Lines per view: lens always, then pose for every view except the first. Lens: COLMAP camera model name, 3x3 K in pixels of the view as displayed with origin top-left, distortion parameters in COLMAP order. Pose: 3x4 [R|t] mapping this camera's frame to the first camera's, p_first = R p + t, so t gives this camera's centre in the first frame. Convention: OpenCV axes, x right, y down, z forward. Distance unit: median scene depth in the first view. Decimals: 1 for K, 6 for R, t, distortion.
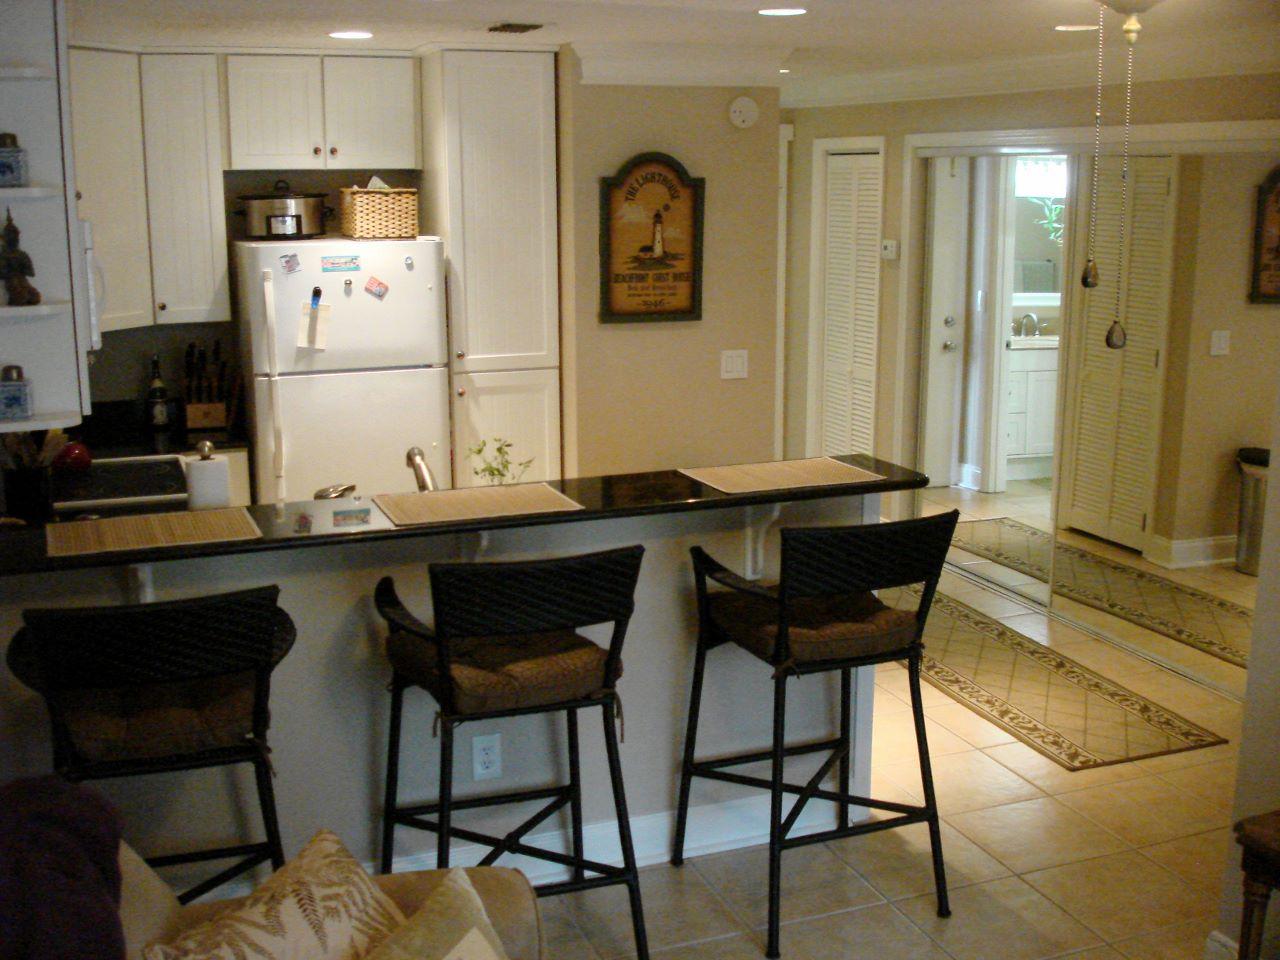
lens RADIAL K [[1422.7, 0, 640.0], [0, 1422.7, 480.0], [0, 0, 1]] dist [-0.076289, -0.299178]
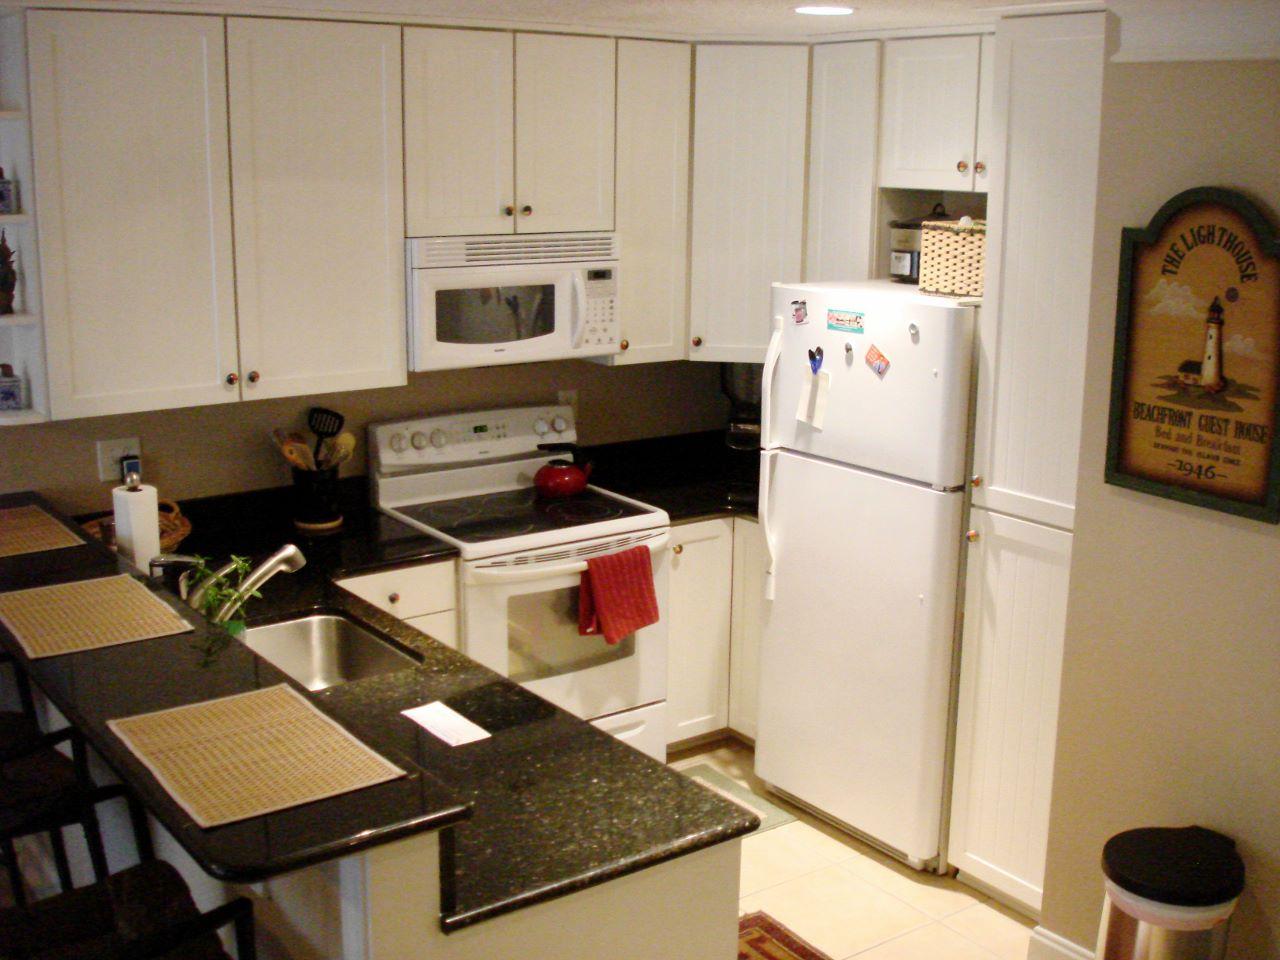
lens RADIAL K [[1422.7, 0, 640.0], [0, 1422.7, 480.0], [0, 0, 1]] dist [-0.076289, -0.299178]
pose [[0.248143, 0.221317, -0.943103, 0.457220], [-0.209476, 0.962778, 0.170818, -0.168563], [0.945804, 0.155170, 0.285267, 0.664628]]
